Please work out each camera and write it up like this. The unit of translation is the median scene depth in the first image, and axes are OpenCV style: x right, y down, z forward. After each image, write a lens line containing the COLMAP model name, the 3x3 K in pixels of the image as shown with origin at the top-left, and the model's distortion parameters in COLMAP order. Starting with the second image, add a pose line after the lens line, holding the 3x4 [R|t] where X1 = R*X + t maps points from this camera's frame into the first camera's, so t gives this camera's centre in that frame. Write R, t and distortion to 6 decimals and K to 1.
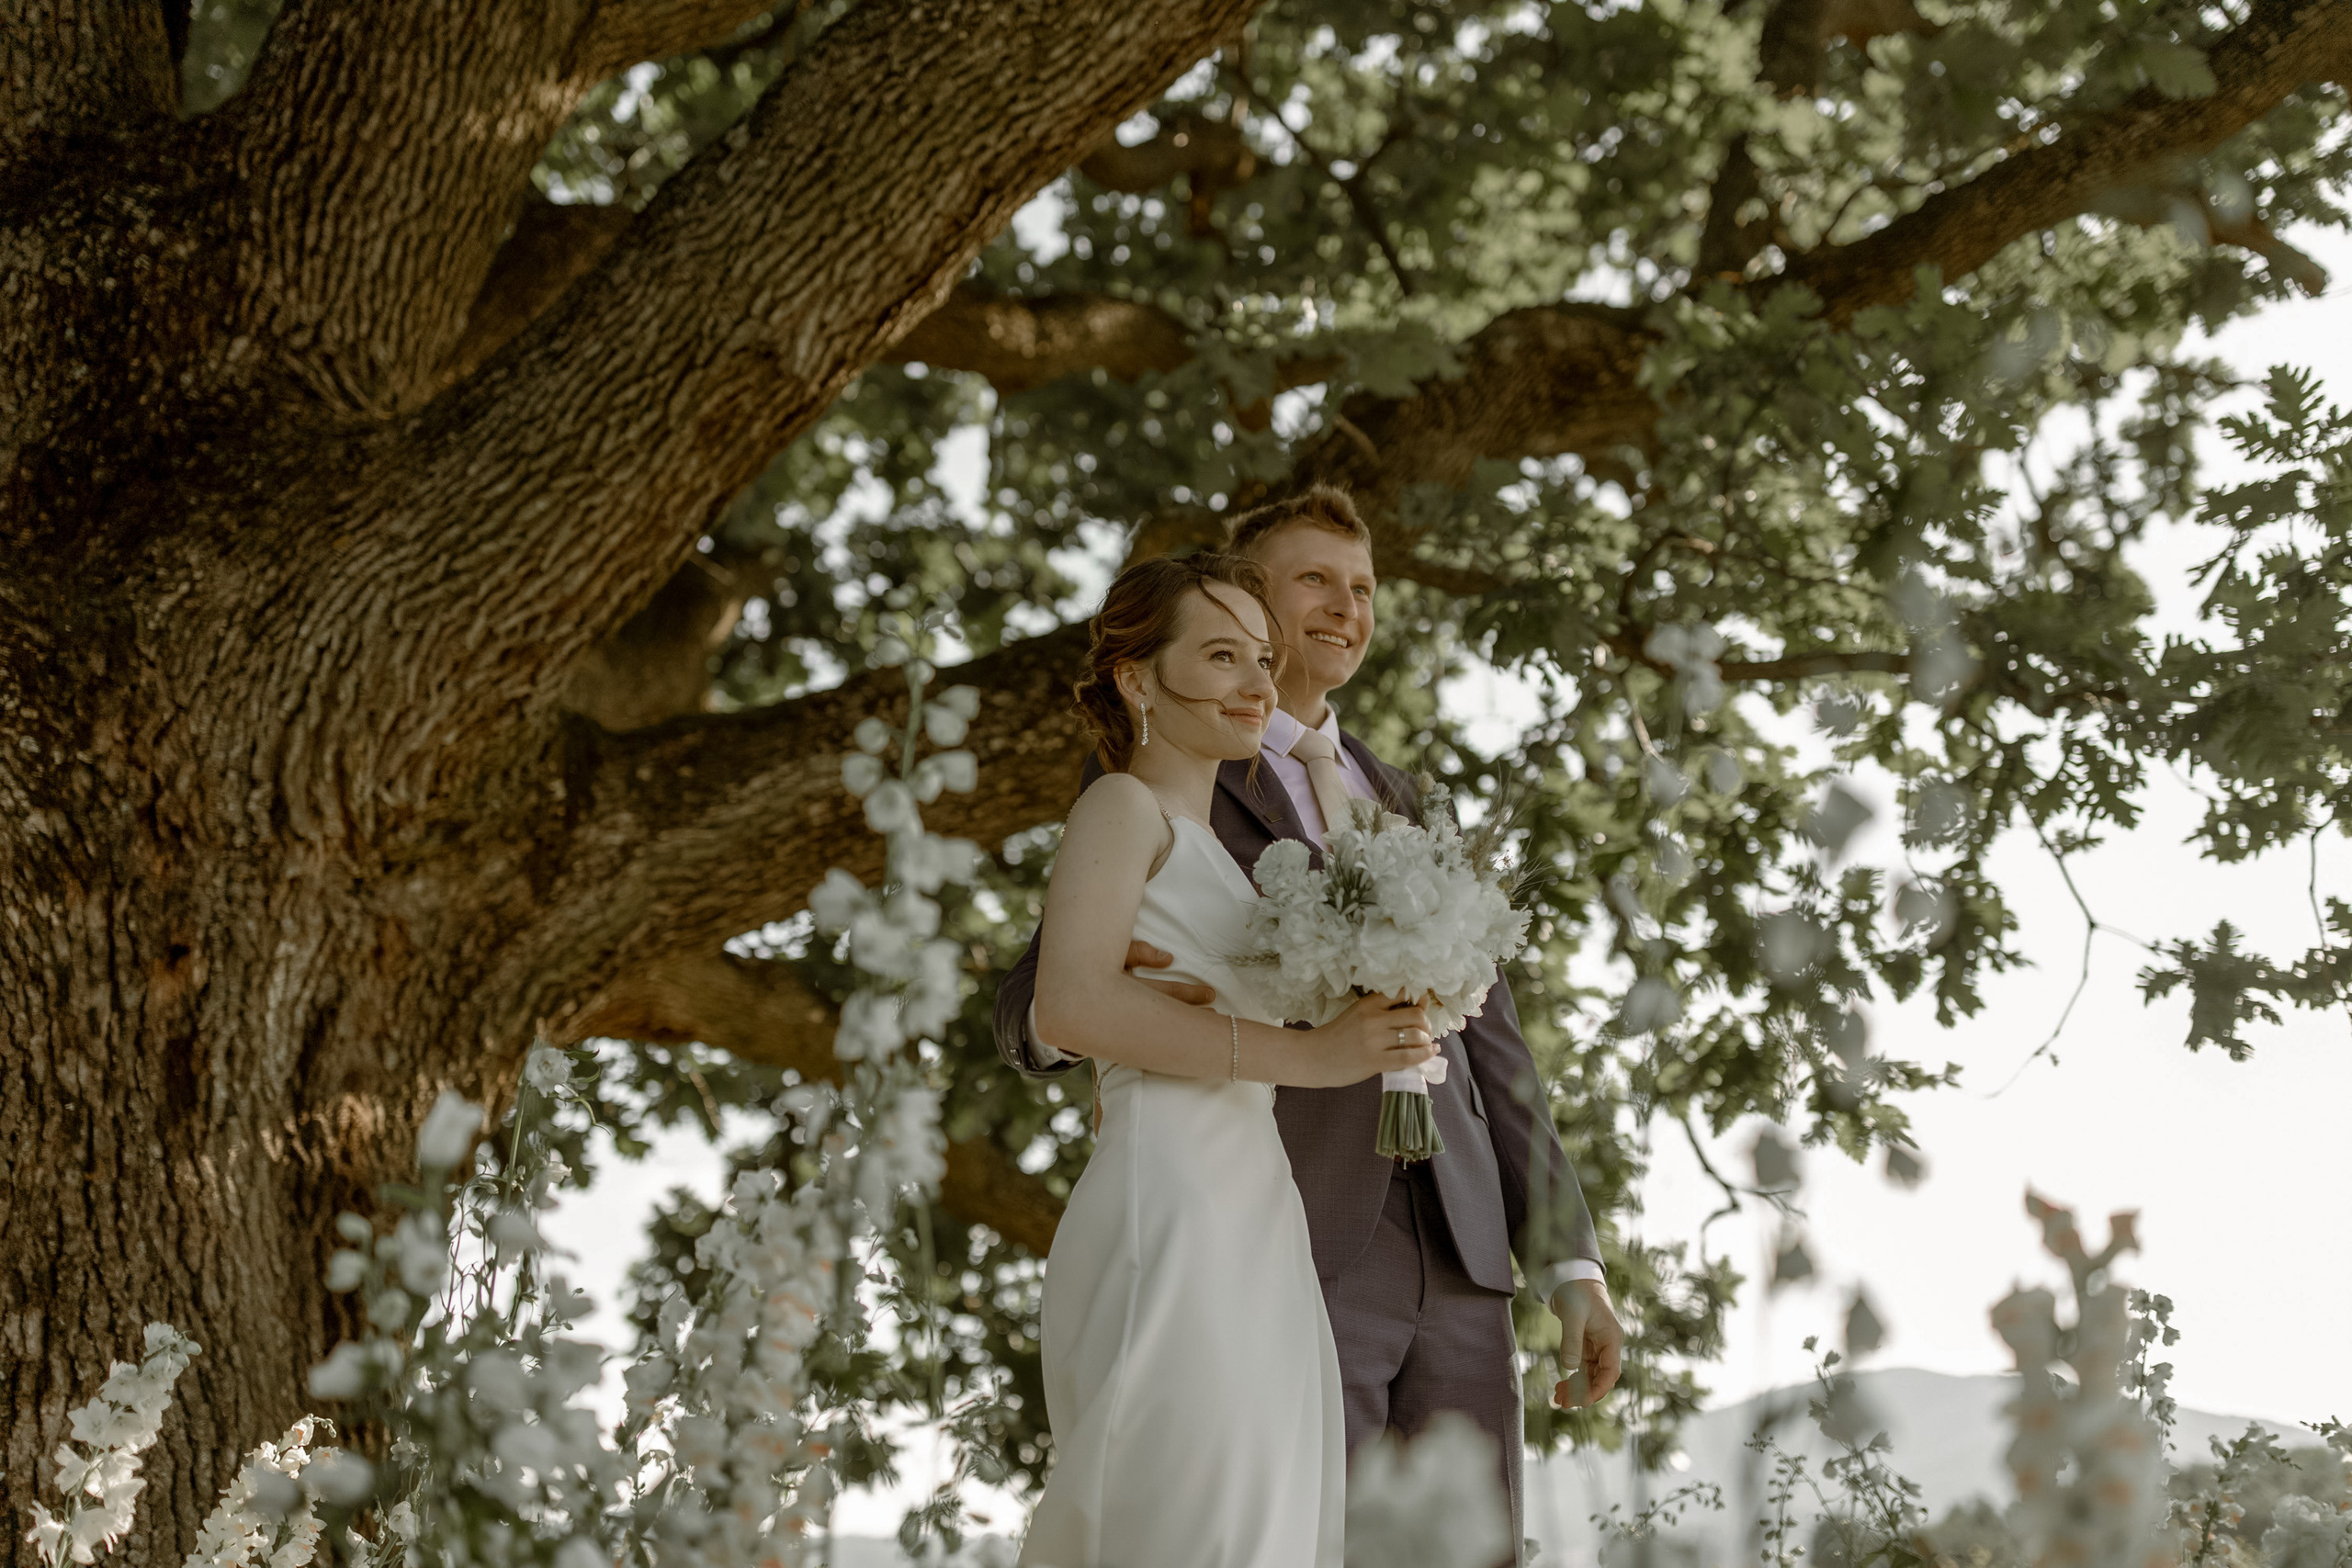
lens RADIAL K [[2200.3, 0, 1176.0], [0, 2200.3, 784.0], [0, 0, 1]] dist [0.004040, -0.012141]
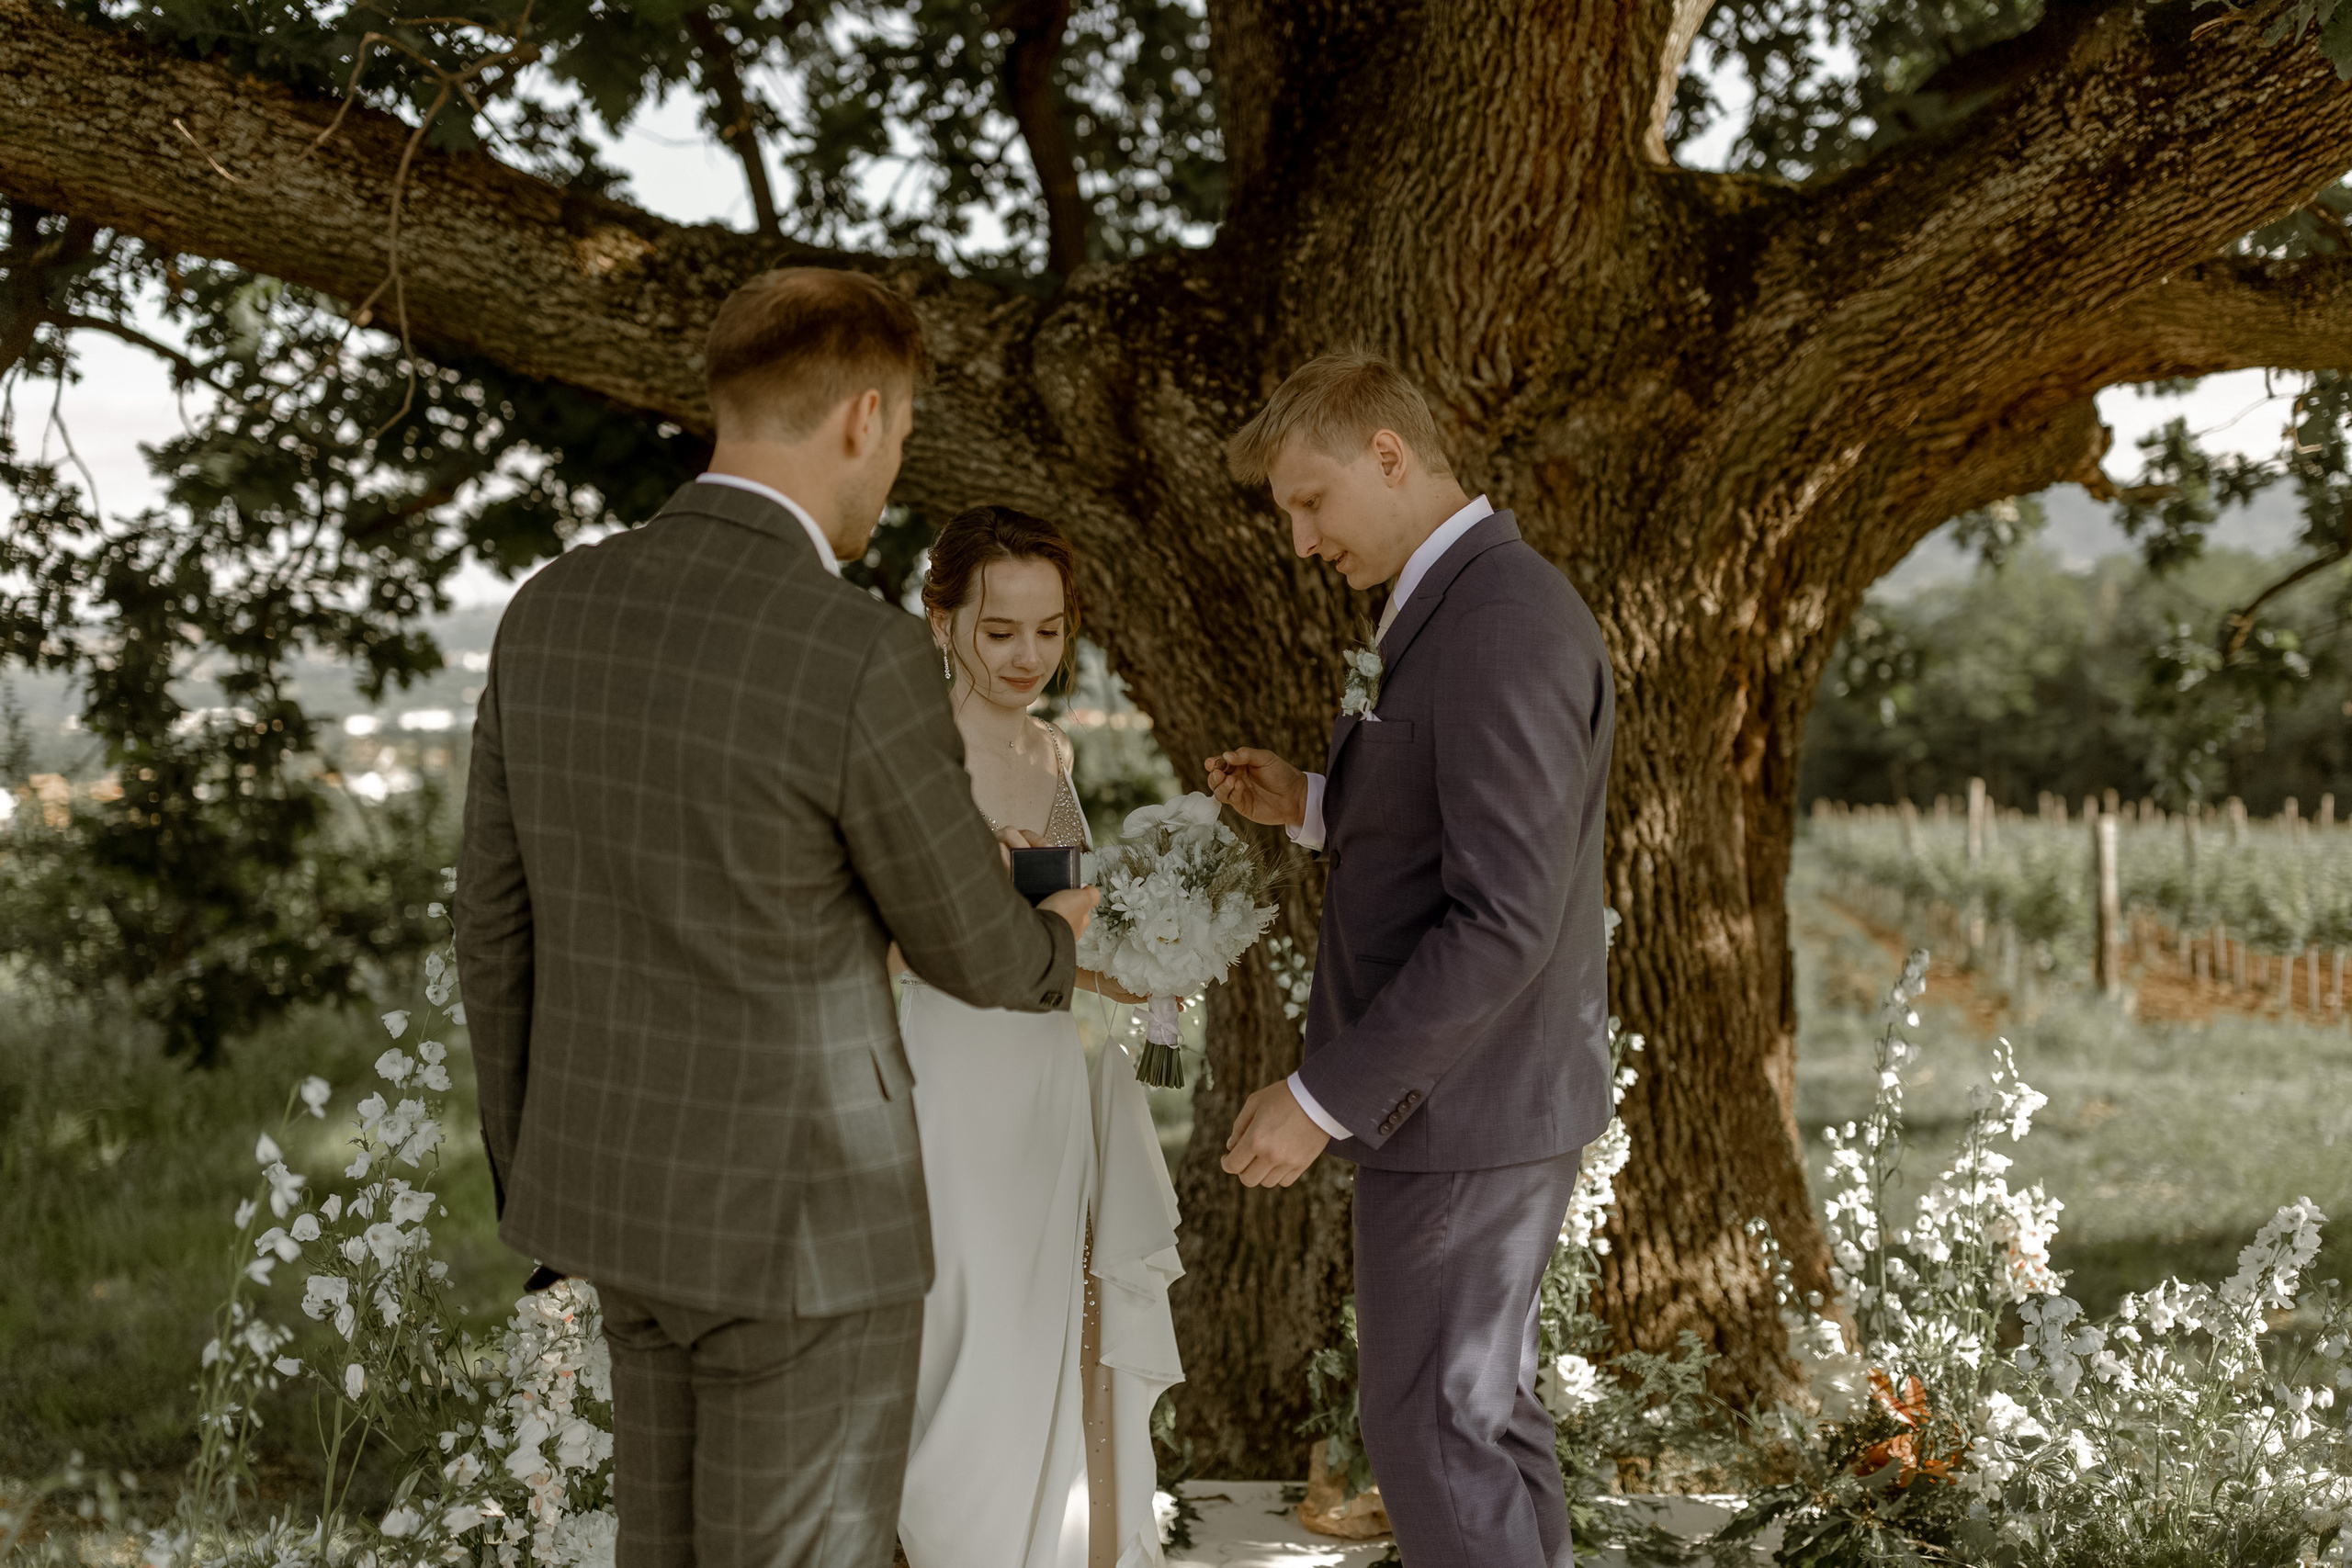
lens RADIAL K [[2256.1, 0, 1175.5], [0, 2256.1, 779.5], [0, 0, 1]] dist [0.006296, -0.001572]
pose [[0.453199, 0.099974, -0.885786, 0.646042], [0.310727, 0.913648, 0.262097, -0.164555], [0.835499, -0.394020, 0.383000, 0.337404]]
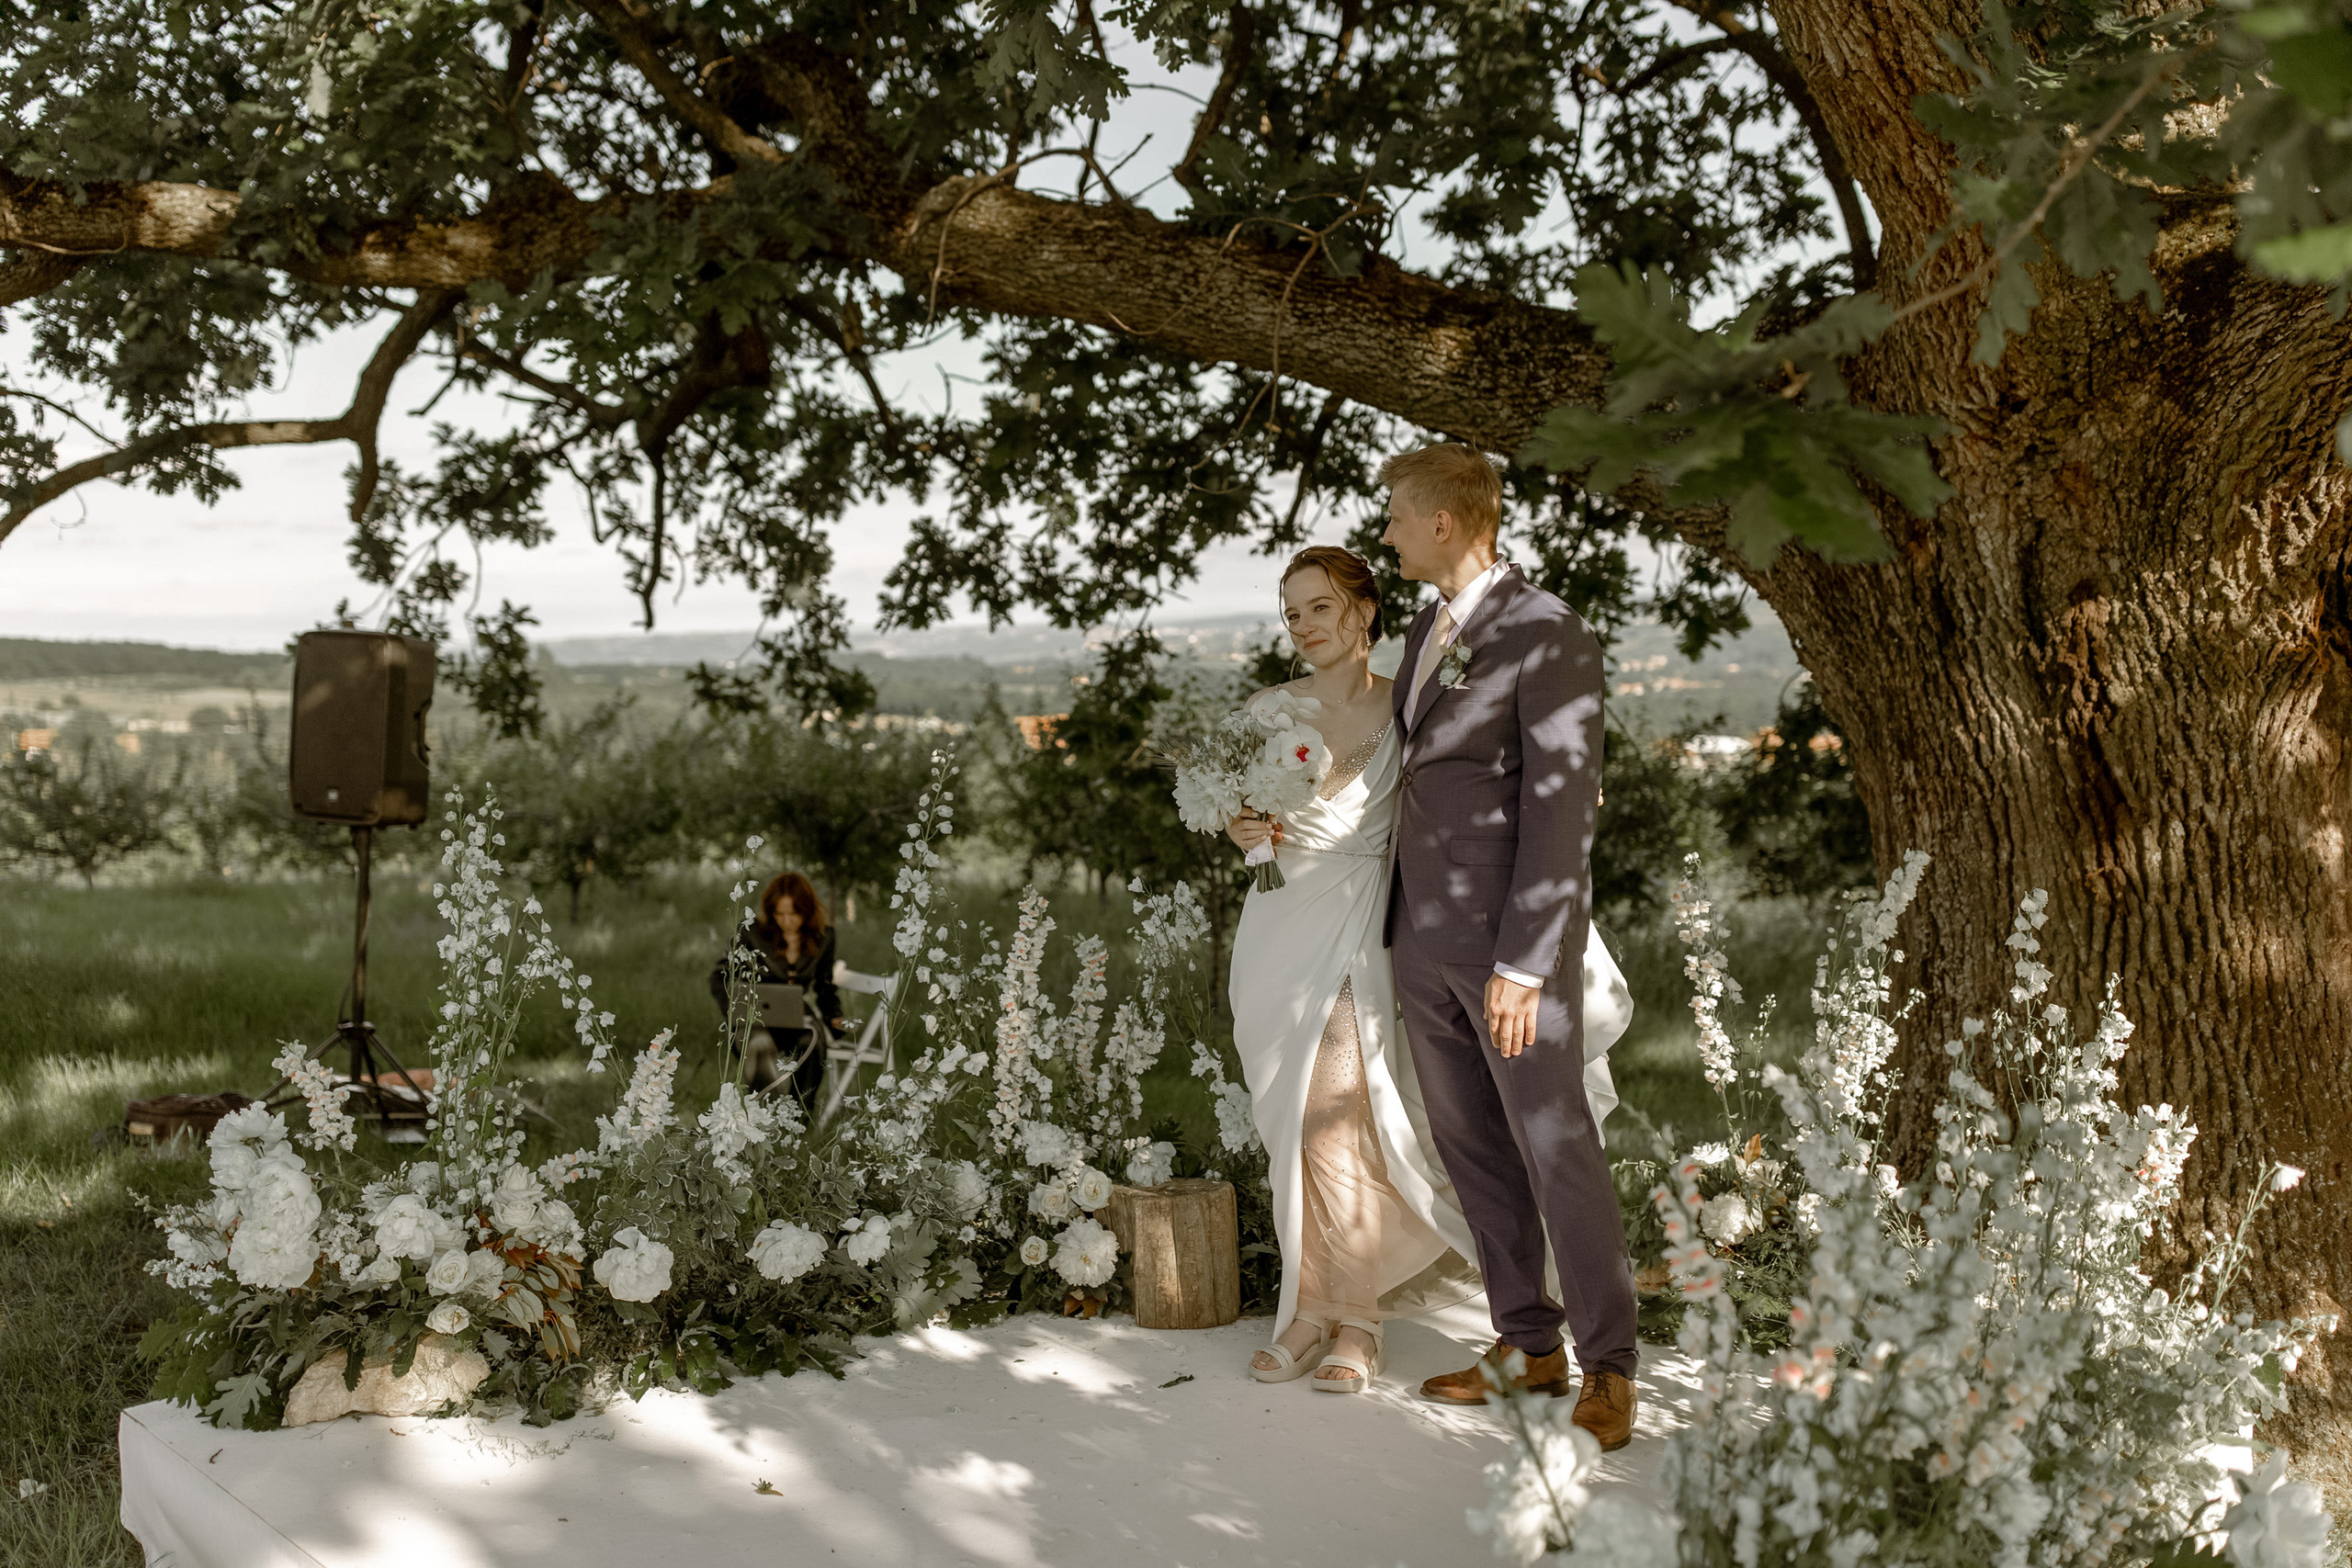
lens RADIAL K [[2299.2, 0, 1171.0], [0, 2299.2, 783.6], [0, 0, 1]] dist [-0.000480, 0.009124]
pose [[-0.259044, 0.122120, -0.958114, 1.169829], [0.370369, 0.928706, 0.018235, 0.014554], [0.892033, -0.350132, -0.285805, 0.894753]]
